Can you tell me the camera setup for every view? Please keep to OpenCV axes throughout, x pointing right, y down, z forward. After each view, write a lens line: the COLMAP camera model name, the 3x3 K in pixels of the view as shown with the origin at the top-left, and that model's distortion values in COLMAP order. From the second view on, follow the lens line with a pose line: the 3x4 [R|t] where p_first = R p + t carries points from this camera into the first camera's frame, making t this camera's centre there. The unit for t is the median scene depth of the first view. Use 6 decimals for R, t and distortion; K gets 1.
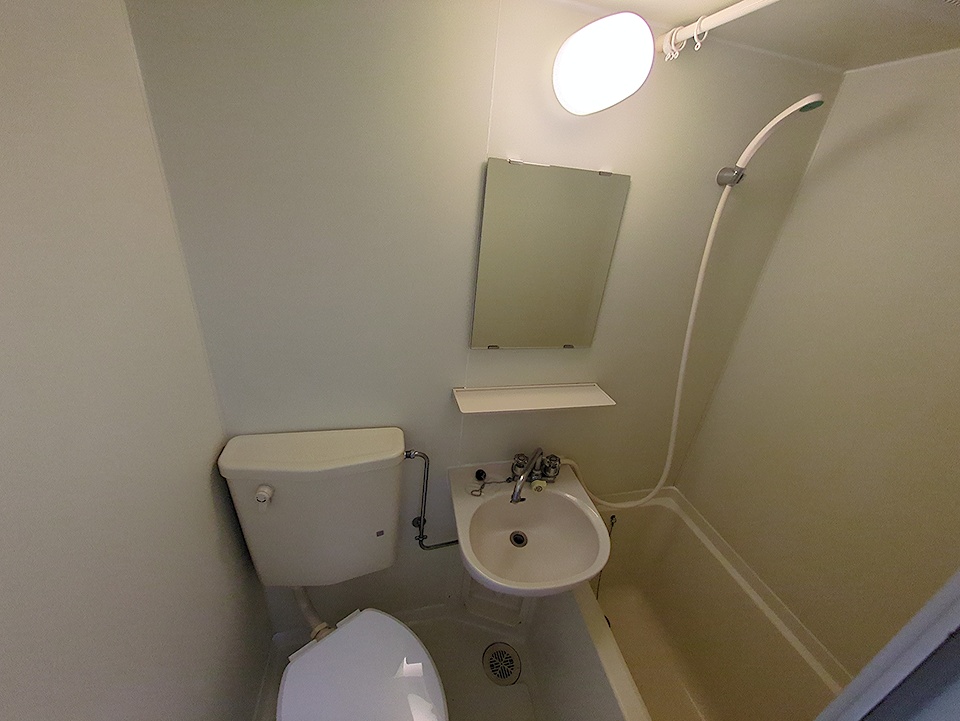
lens RADIAL K [[380.5, 0, 482.2], [0, 380.5, 361.7], [0, 0, 1]] dist [-0.001320, 0.001078]
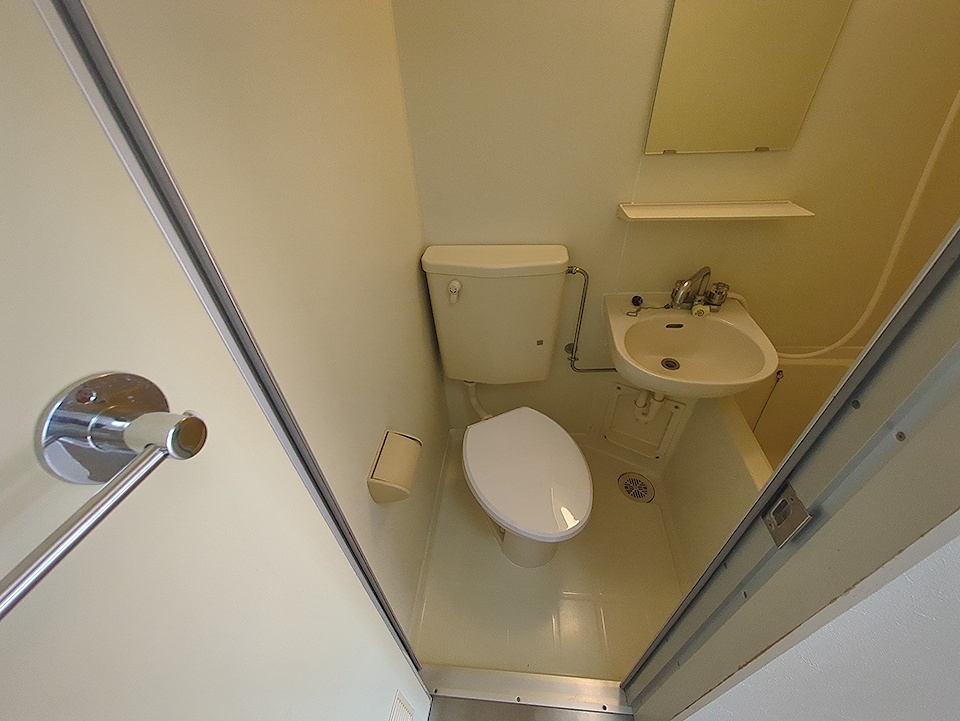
lens RADIAL K [[385.9, 0, 479.4], [0, 385.9, 366.4], [0, 0, 1]] dist [-0.001210, 0.000327]
pose [[0.938524, 0.090116, -0.333243, -0.043830], [-0.013426, 0.974124, 0.225613, 0.256381], [0.344952, -0.207270, 0.915449, -0.146473]]
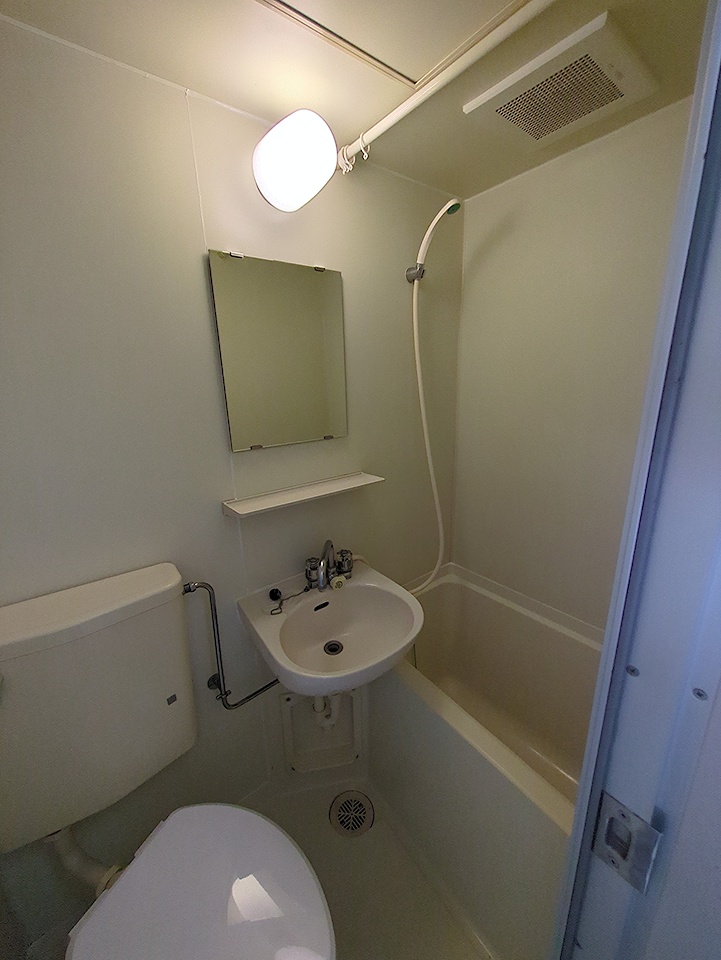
lens RADIAL K [[380.5, 0, 360.5], [0, 380.5, 480.0], [0, 0, 1]] dist [-0.001320, 0.001078]
pose [[0.905100, -0.226673, 0.359740, -0.090498], [0.280962, 0.953862, -0.105865, 0.203149], [-0.319146, 0.196892, 0.927027, 0.039547]]
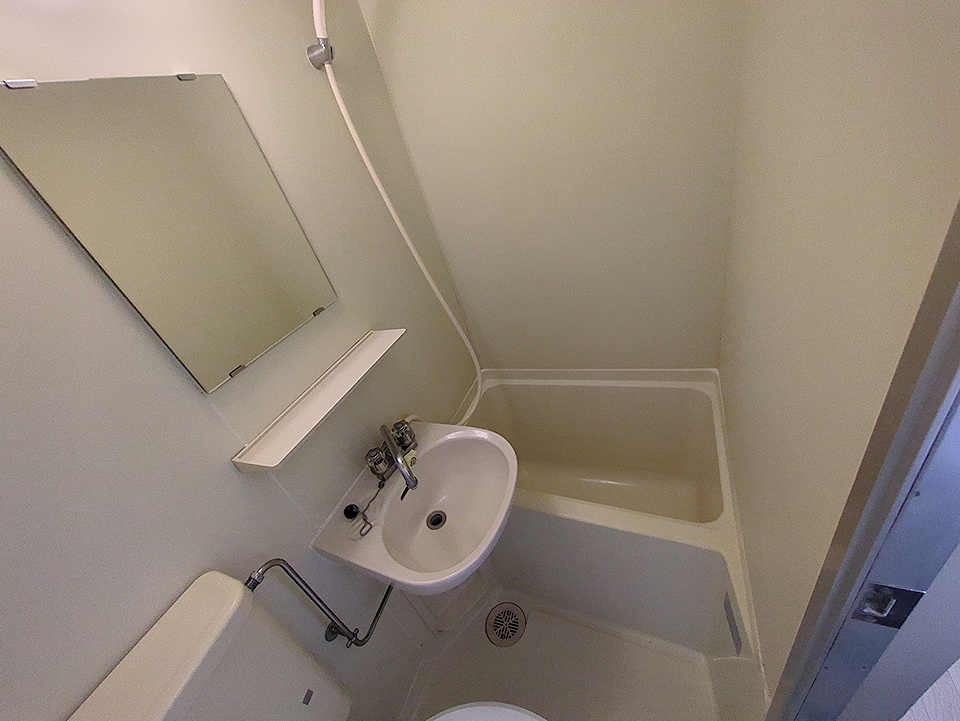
lens RADIAL K [[377.9, 0, 480.0], [0, 377.9, 360.5], [0, 0, 1]] dist [-0.000691, 0.000806]
pose [[0.536899, -0.646072, 0.542523, -0.086914], [0.629257, 0.735014, 0.252569, 0.048807], [-0.561939, 0.205782, 0.801173, 0.194267]]
